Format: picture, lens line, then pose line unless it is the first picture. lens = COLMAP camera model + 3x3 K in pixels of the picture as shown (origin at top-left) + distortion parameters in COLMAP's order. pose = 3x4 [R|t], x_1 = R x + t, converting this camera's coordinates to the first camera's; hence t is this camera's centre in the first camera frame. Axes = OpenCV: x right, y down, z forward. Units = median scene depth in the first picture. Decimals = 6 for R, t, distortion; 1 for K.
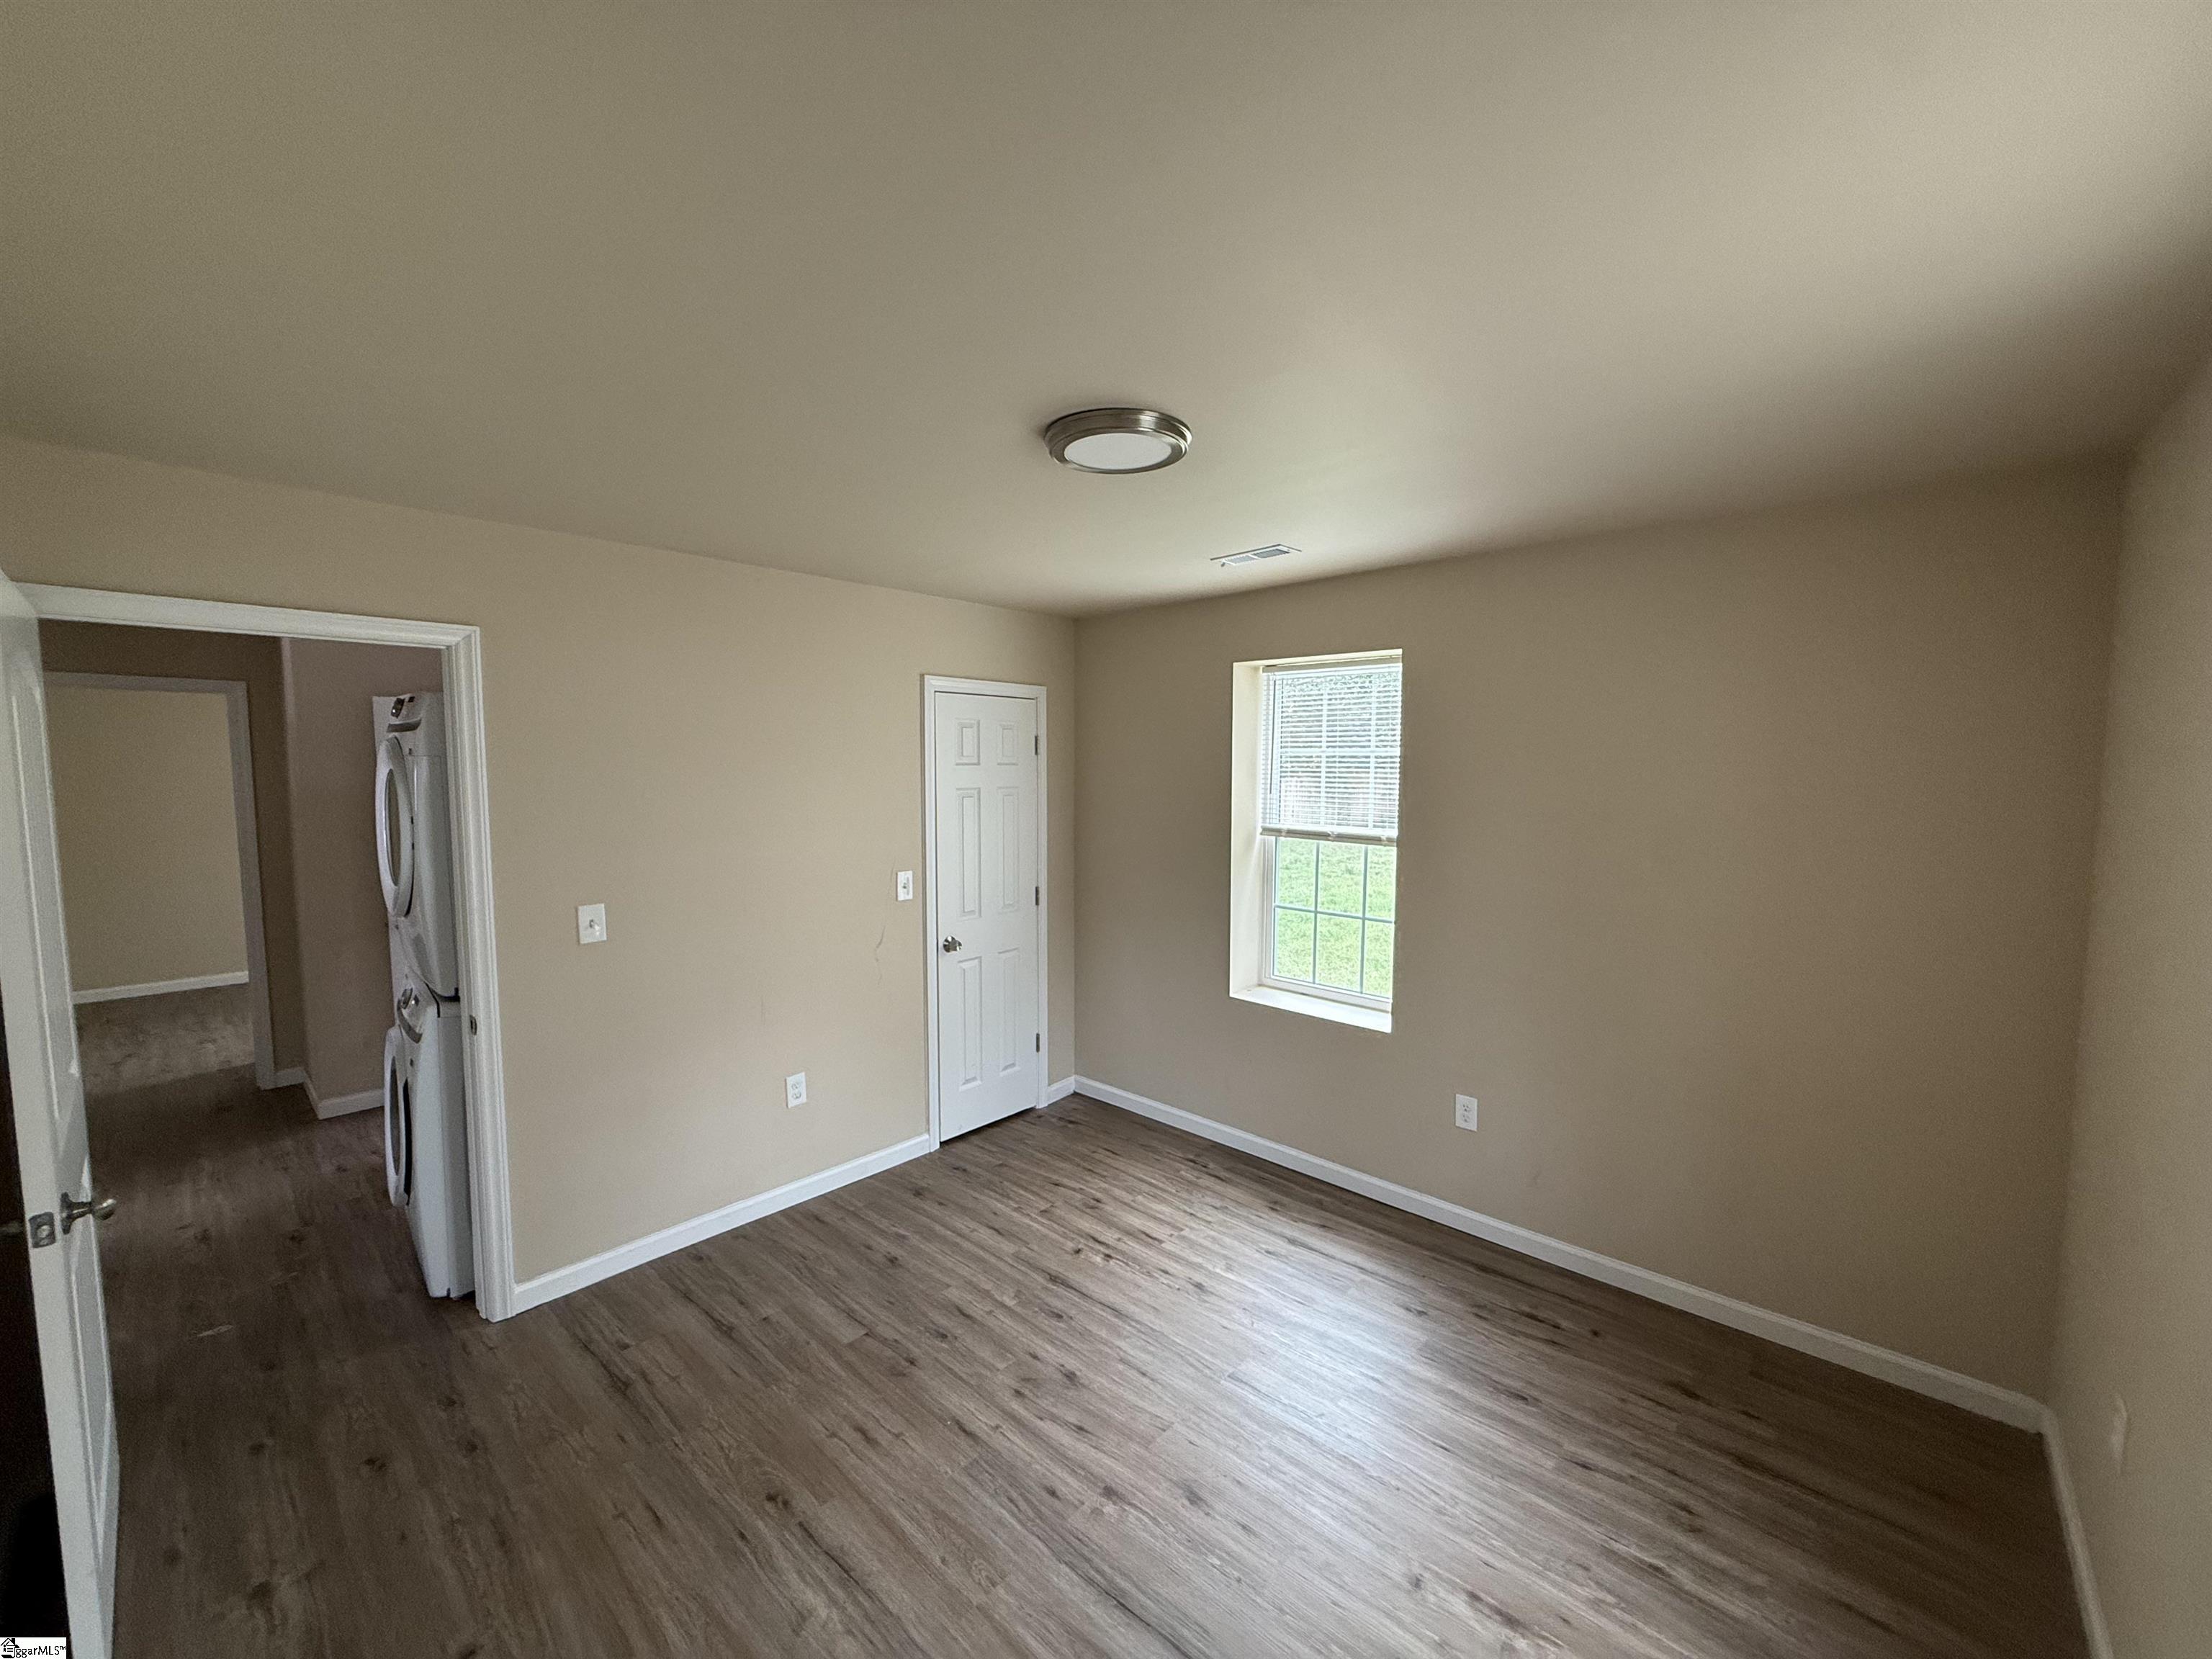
lens RADIAL K [[879.3, 0, 1103.3], [0, 879.3, 829.8], [0, 0, 1]] dist [-0.002762, 0.000318]
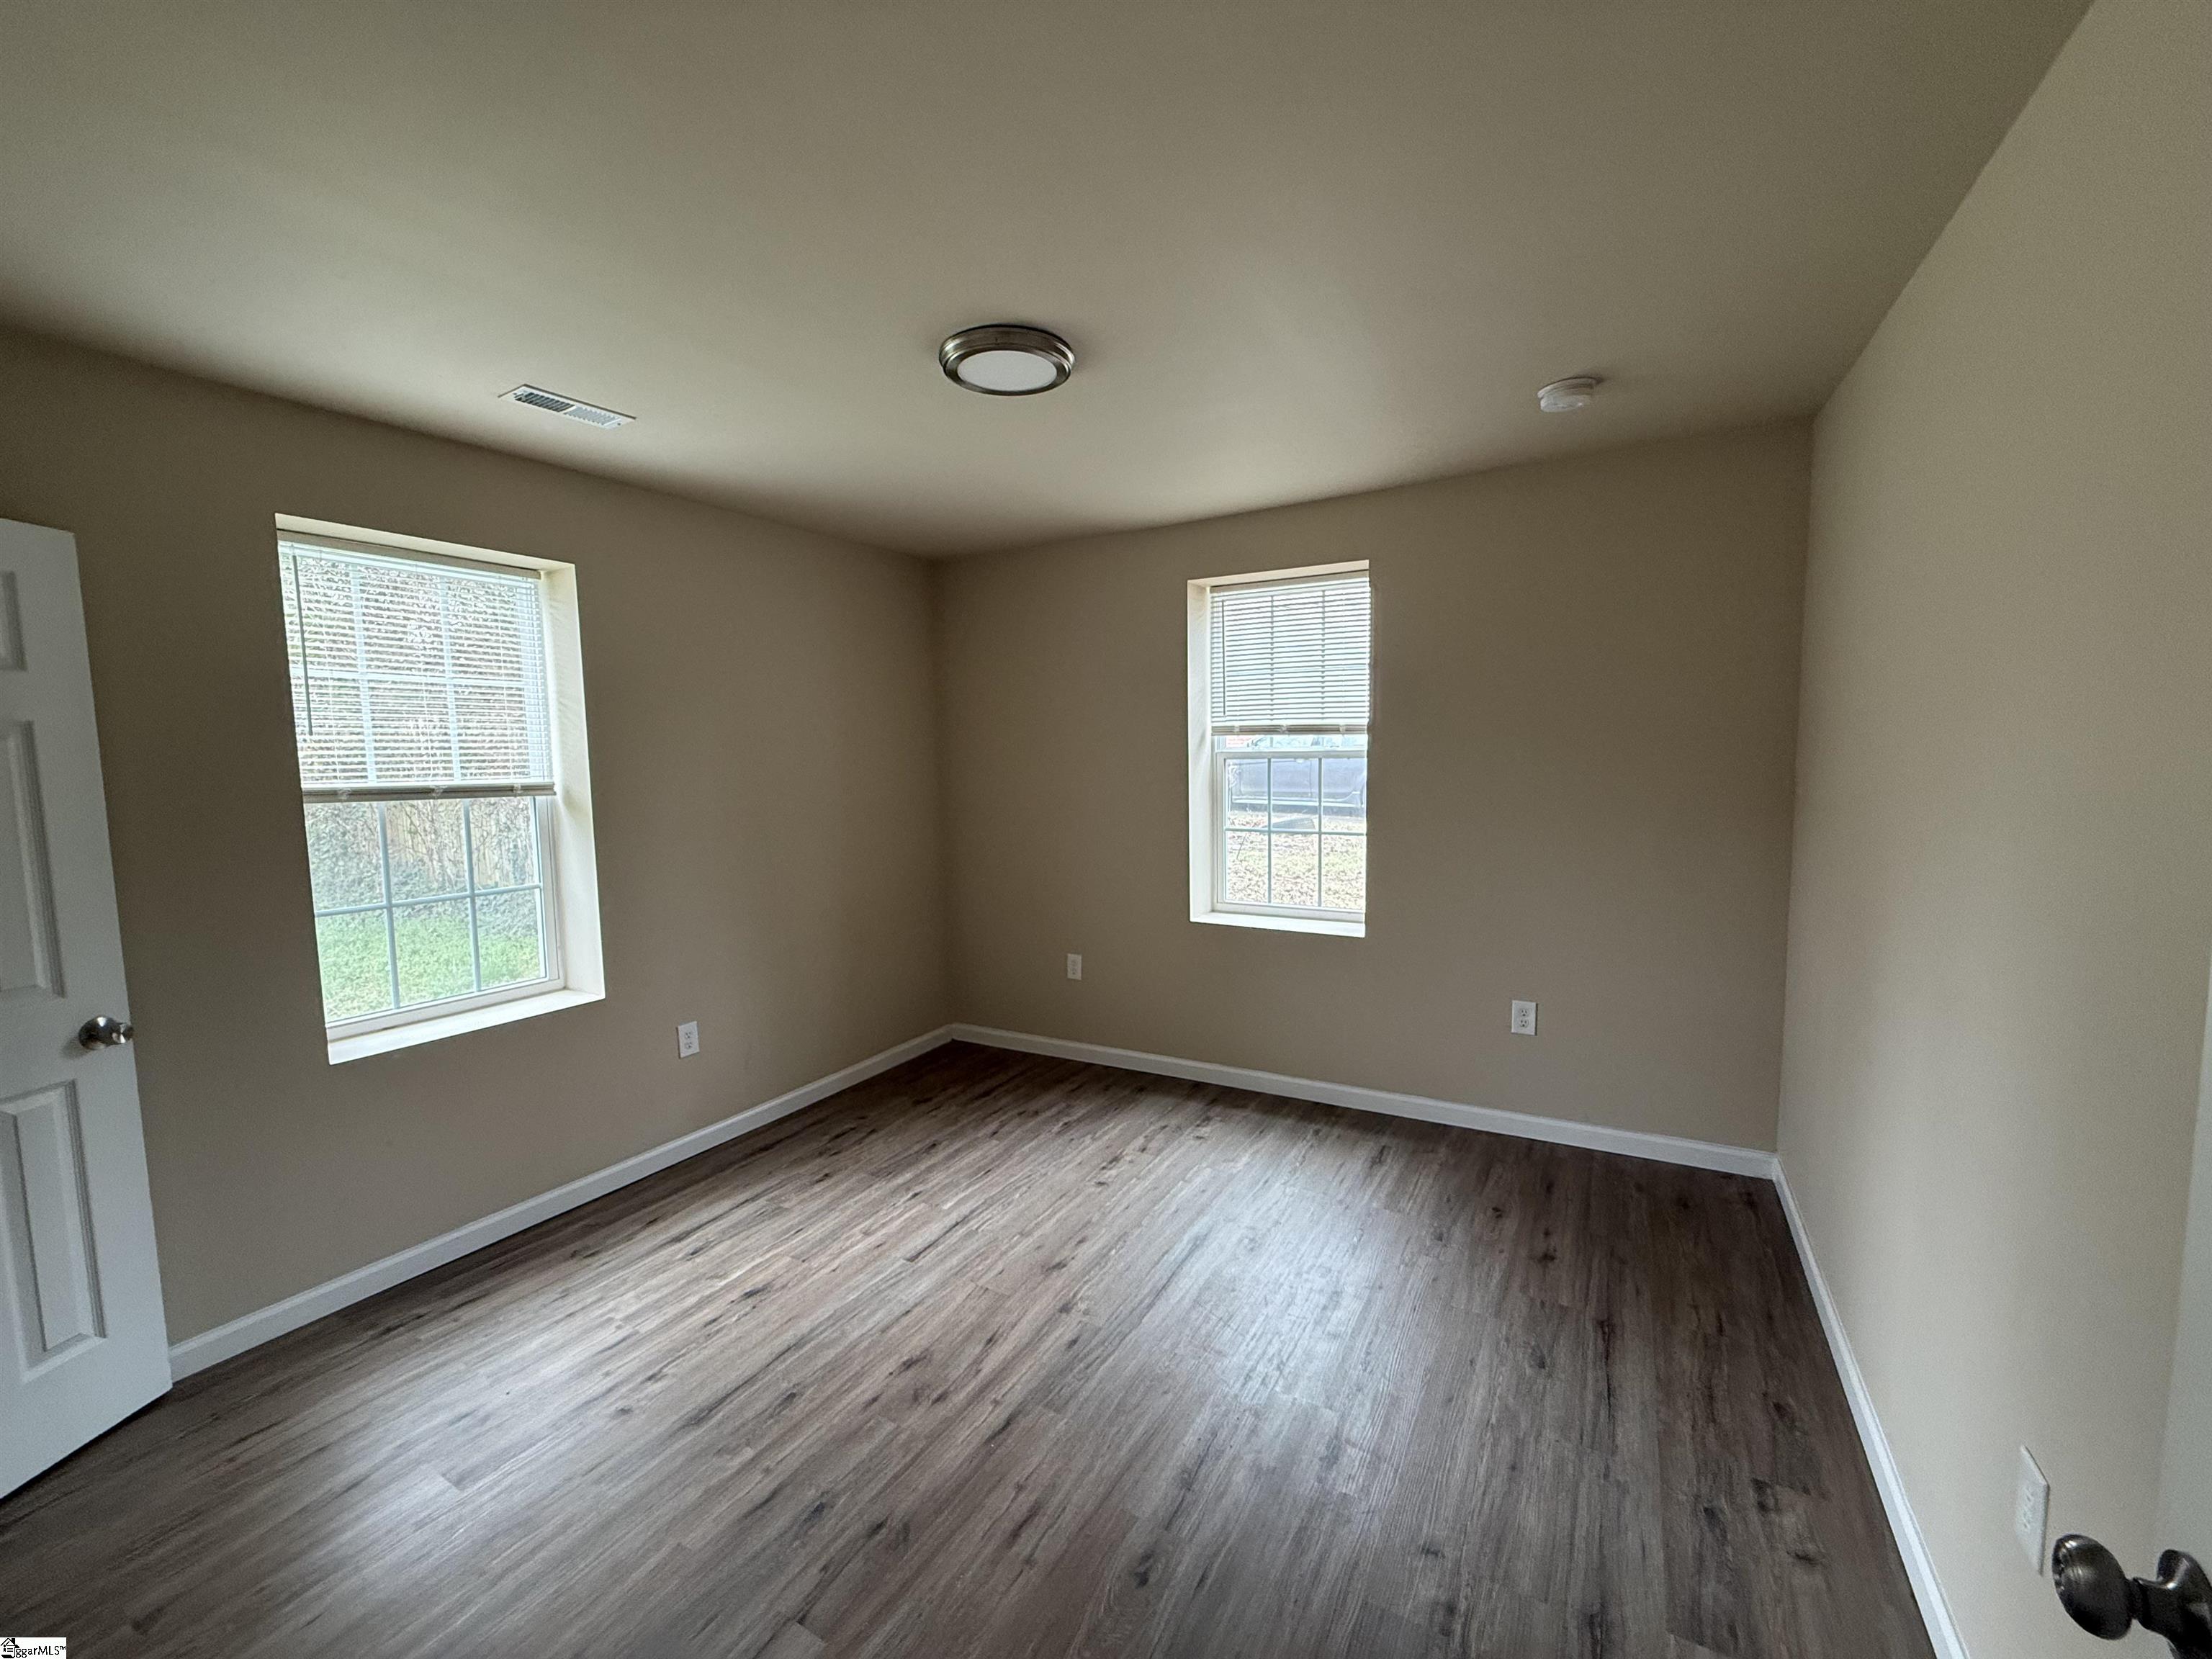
lens RADIAL K [[879.3, 0, 1103.3], [0, 879.3, 829.8], [0, 0, 1]] dist [-0.002762, 0.000318]
pose [[-0.204714, -0.085085, 0.975117, -0.909466], [0.095352, 0.989743, 0.106379, 0.019737], [-0.974166, 0.114757, -0.194501, 0.944241]]
